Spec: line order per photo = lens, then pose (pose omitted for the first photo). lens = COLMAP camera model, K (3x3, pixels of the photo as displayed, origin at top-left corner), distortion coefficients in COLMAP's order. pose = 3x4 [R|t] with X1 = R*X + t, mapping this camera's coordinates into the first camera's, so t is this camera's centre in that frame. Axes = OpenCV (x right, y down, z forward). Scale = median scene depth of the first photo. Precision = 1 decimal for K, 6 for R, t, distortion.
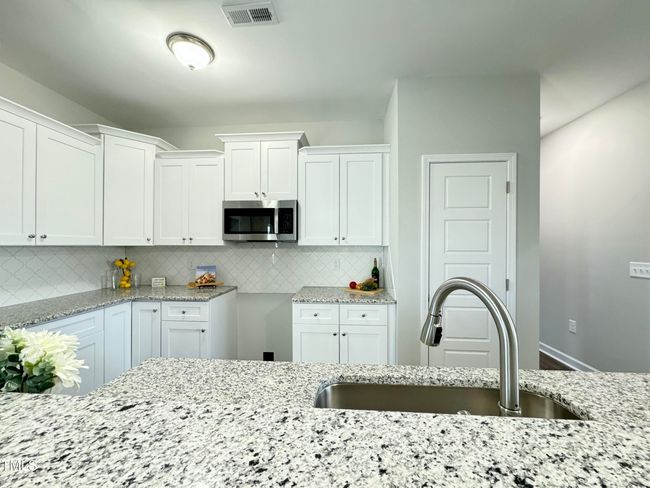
lens RADIAL K [[258.0, 0, 325.9], [0, 258.0, 244.2], [0, 0, 1]] dist [-0.001061, 0.000176]
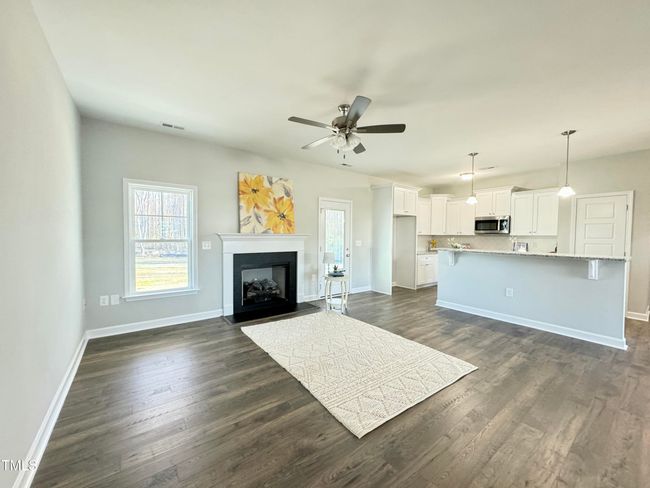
lens RADIAL K [[258.0, 0, 325.9], [0, 258.0, 244.2], [0, 0, 1]] dist [-0.001061, 0.000176]
pose [[0.651907, 0.032283, -0.757611, 0.561663], [-0.004528, 0.999241, 0.038683, 0.002416], [0.758285, -0.021787, 0.651559, -1.726870]]
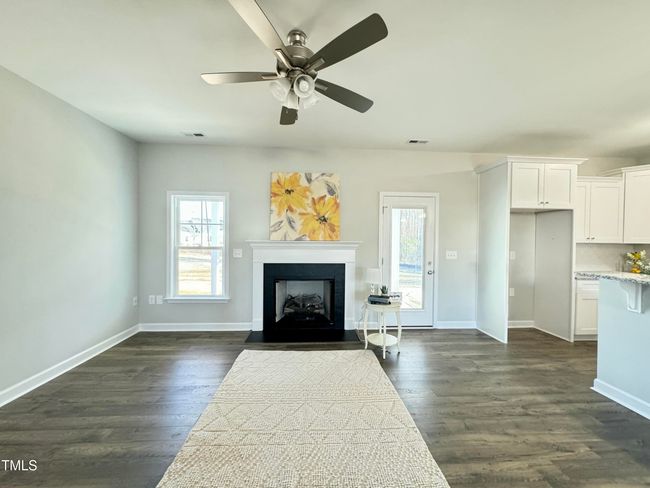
lens RADIAL K [[258.0, 0, 325.9], [0, 258.0, 244.2], [0, 0, 1]] dist [-0.001061, 0.000176]
pose [[0.124177, 0.015820, -0.992134, 0.450417], [-0.004963, 0.999870, 0.015322, -0.004238], [0.992248, 0.003022, 0.124239, -0.945029]]
